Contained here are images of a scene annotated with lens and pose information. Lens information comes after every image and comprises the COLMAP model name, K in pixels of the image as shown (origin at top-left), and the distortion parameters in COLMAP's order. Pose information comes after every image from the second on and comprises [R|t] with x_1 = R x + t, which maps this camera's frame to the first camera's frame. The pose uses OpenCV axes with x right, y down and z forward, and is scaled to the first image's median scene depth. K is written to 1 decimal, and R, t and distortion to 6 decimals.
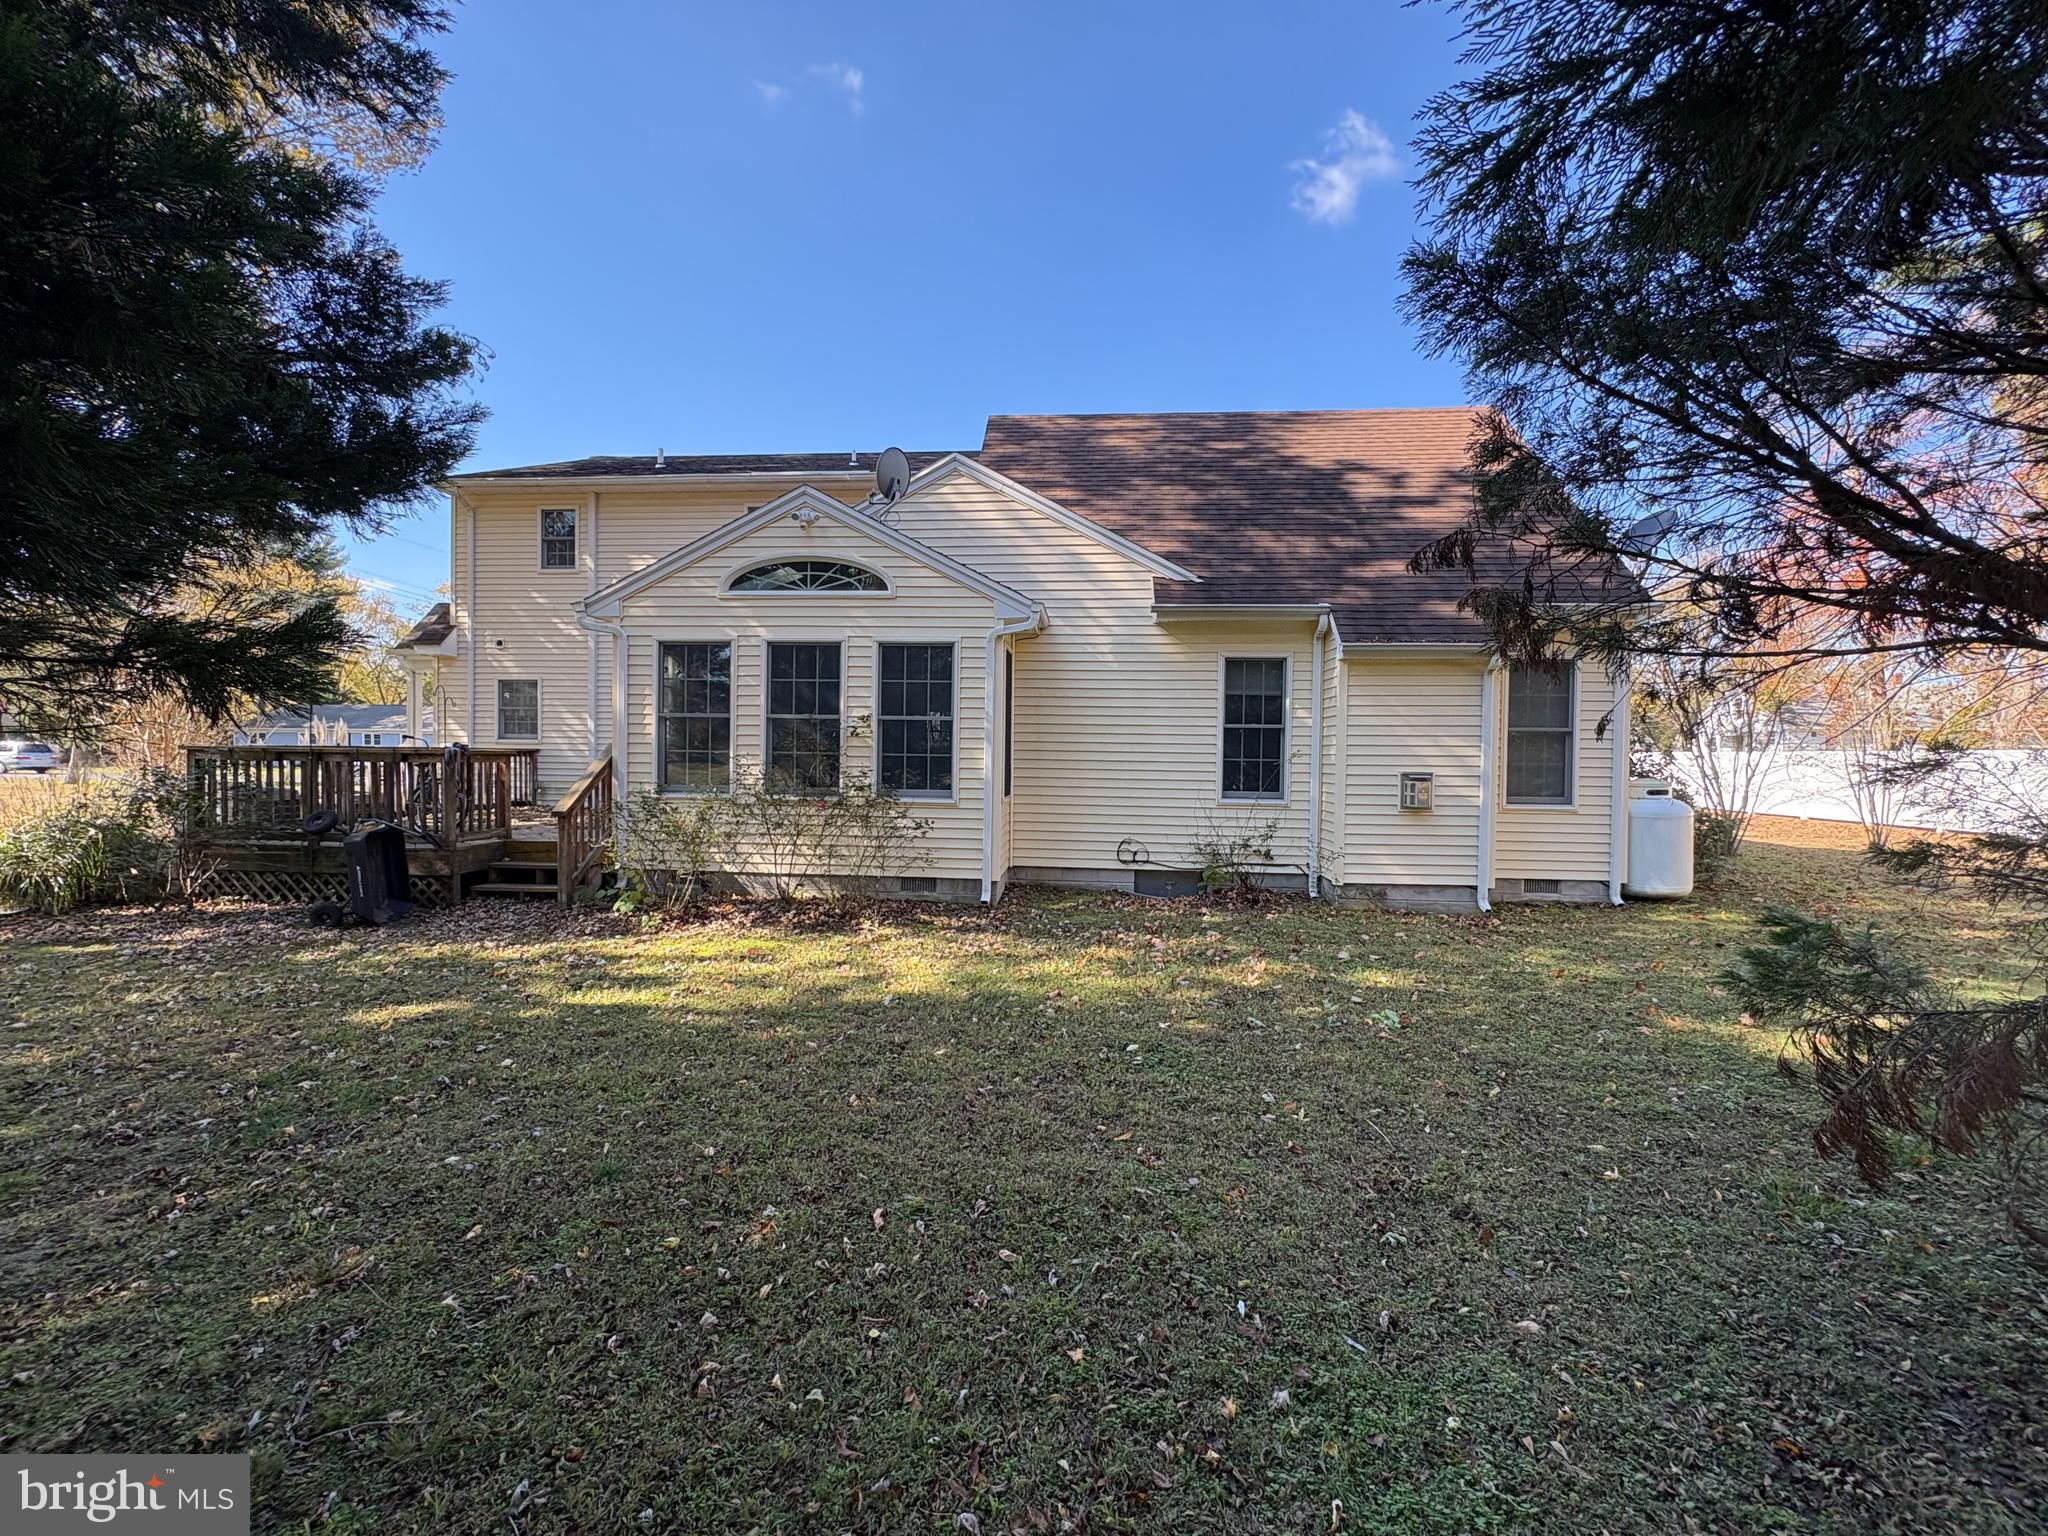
lens RADIAL K [[818.3, 0, 1024.3], [0, 818.3, 755.7], [0, 0, 1]] dist [-0.001405, -0.000047]
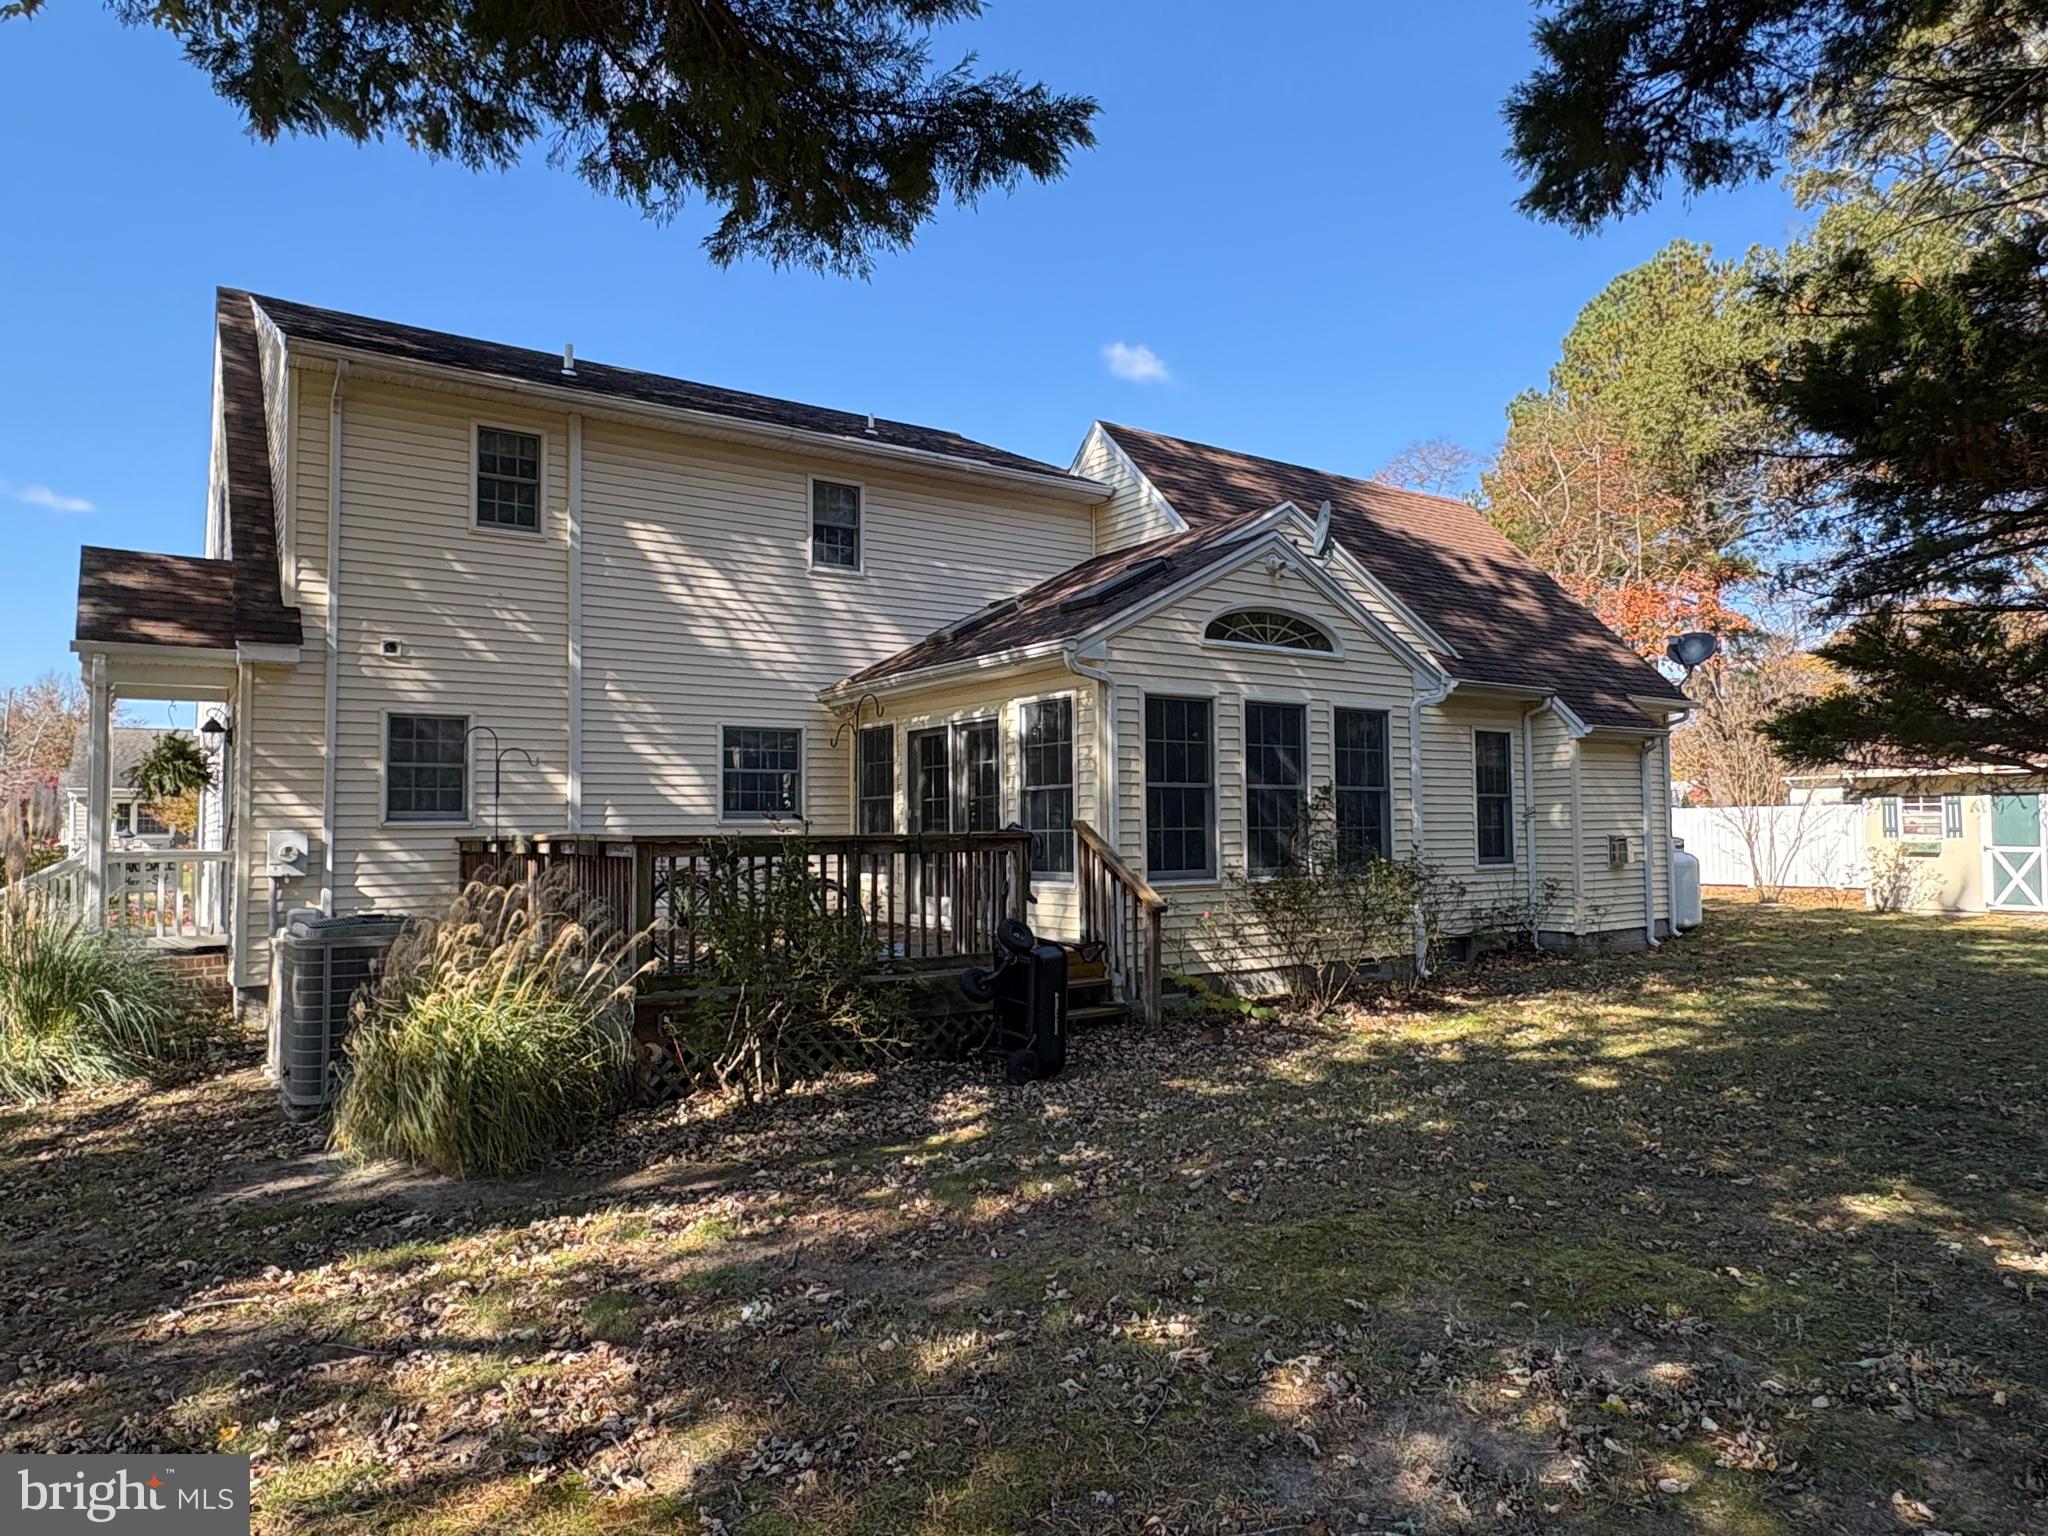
lens RADIAL K [[1262.8, 0, 1024.6], [0, 1262.8, 769.7], [0, 0, 1]] dist [0.007309, 0.000789]
pose [[0.783677, 0.009448, 0.621097, -1.317977], [0.021389, 0.998881, -0.042182, -0.015048], [-0.620801, 0.046342, 0.782597, 0.098114]]
